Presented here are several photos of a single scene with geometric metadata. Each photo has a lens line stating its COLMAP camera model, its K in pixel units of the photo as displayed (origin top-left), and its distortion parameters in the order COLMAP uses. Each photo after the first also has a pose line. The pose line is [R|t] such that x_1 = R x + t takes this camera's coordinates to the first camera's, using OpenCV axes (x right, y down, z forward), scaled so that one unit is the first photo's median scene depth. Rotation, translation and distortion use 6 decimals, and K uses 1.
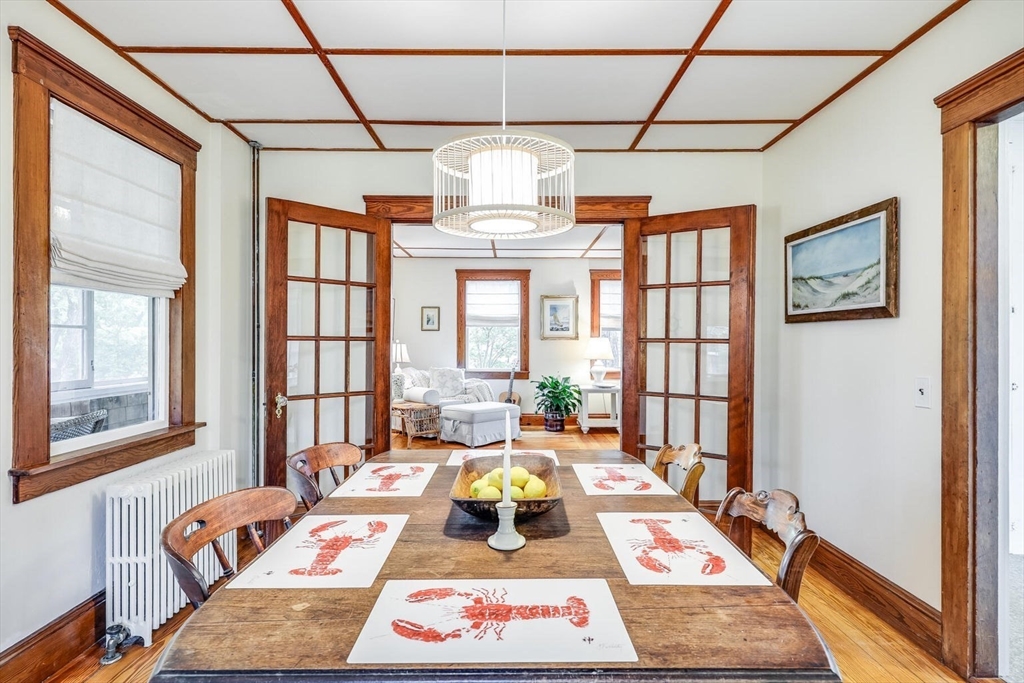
lens RADIAL K [[534.7, 0, 512.2], [0, 534.7, 344.3], [0, 0, 1]] dist [0.001313, -0.000082]
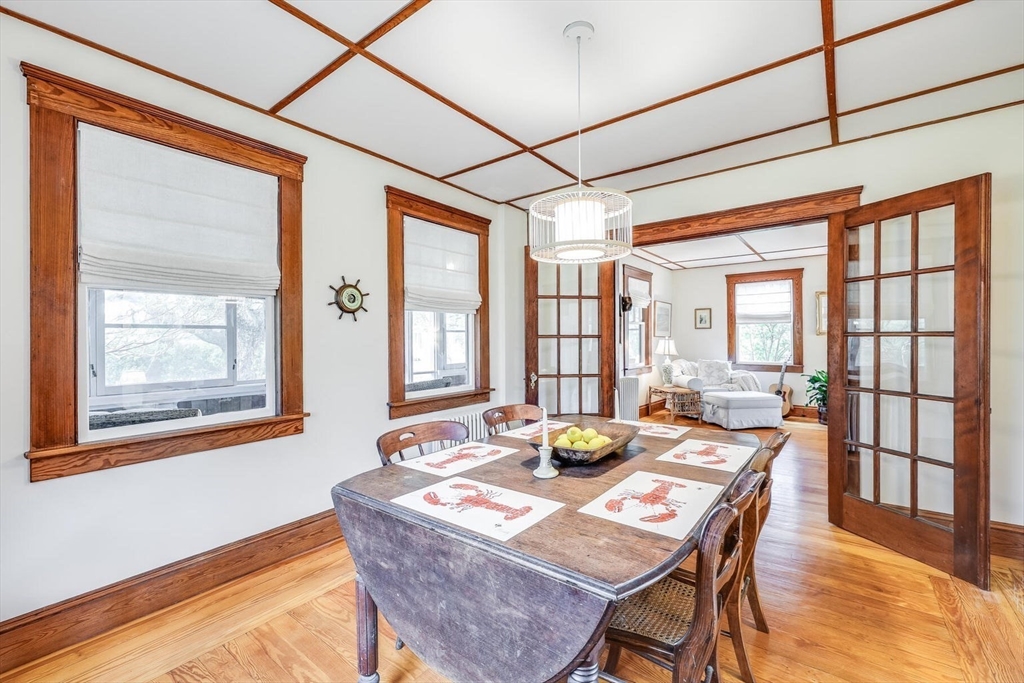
lens RADIAL K [[419.8, 0, 514.6], [0, 419.8, 341.2], [0, 0, 1]] dist [0.003478, -0.000359]
pose [[0.797351, -0.005295, -0.603492, 0.254517], [0.006084, 0.999981, -0.000735, 0.002294], [0.603485, -0.003086, 0.797369, 0.010768]]
